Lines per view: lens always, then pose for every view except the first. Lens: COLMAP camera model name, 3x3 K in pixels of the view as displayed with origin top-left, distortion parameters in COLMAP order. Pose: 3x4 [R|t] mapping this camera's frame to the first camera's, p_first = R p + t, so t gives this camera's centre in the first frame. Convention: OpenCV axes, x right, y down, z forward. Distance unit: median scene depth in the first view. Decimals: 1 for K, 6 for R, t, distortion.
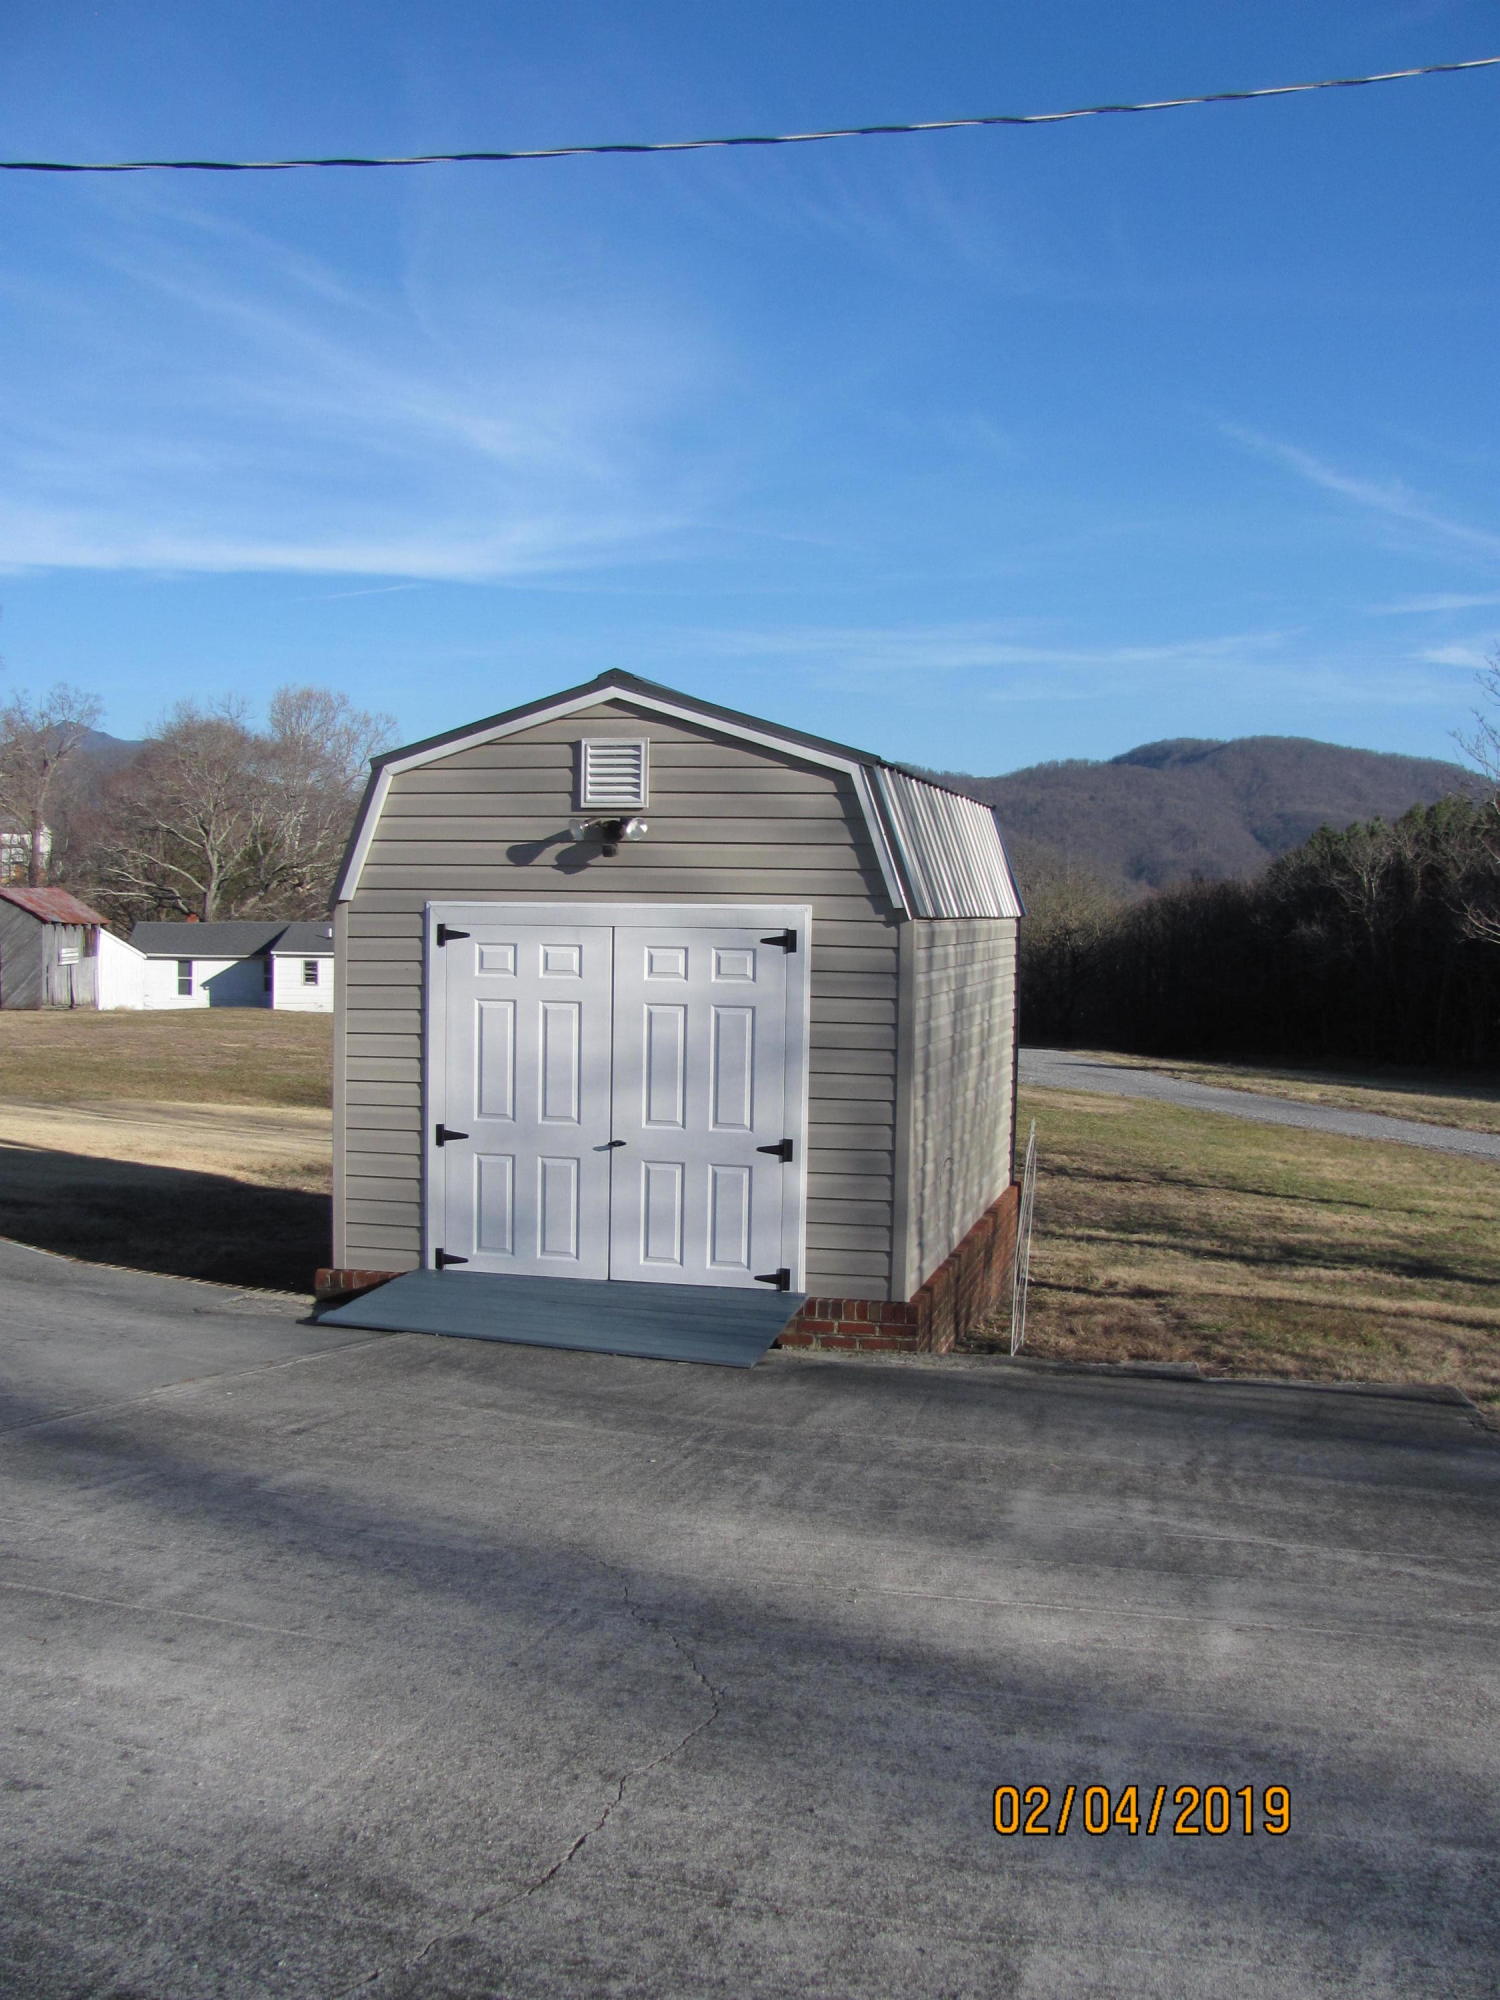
lens RADIAL K [[2103.9, 0, 823.1], [0, 2103.9, 1038.7], [0, 0, 1]] dist [-0.192066, 0.032708]
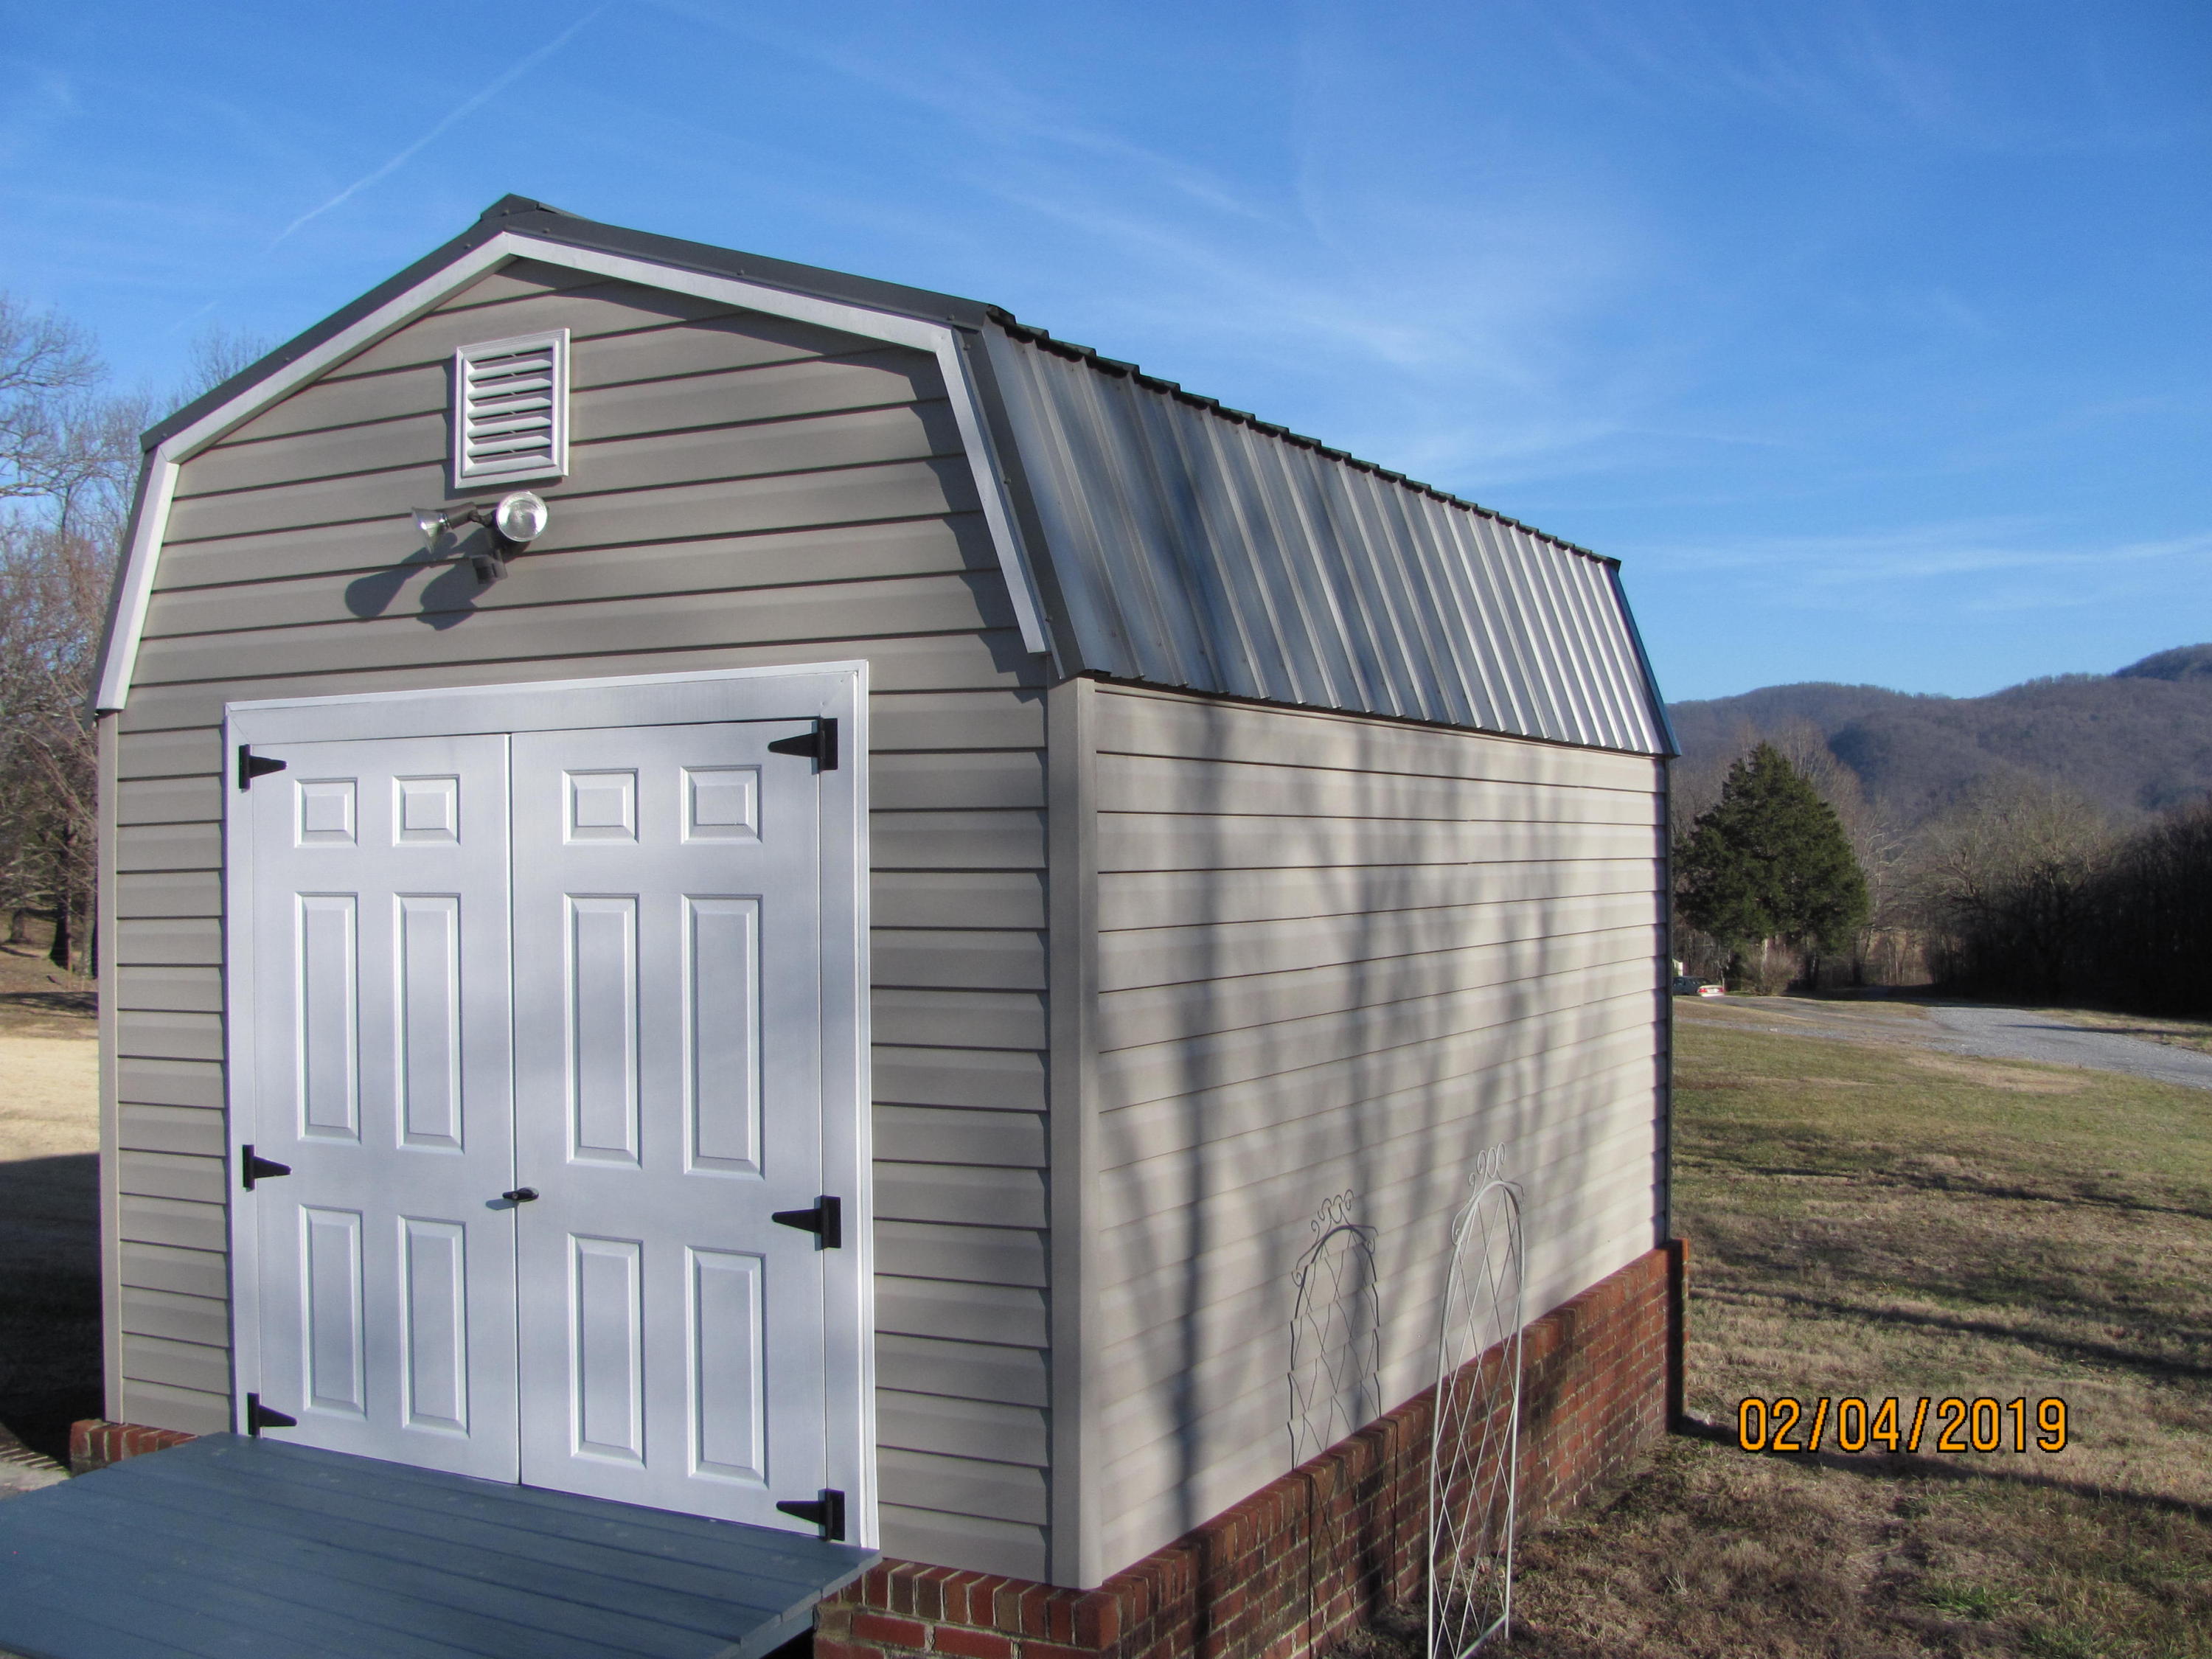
lens RADIAL K [[2374.0, 0, 1106.1], [0, 2374.0, 815.4], [0, 0, 1]] dist [-0.212736, 0.287045]
pose [[0.961868, -0.028953, -0.271978, 0.170538], [0.006965, 0.996652, -0.081464, 0.008958], [0.273426, 0.076463, 0.958849, 0.528996]]
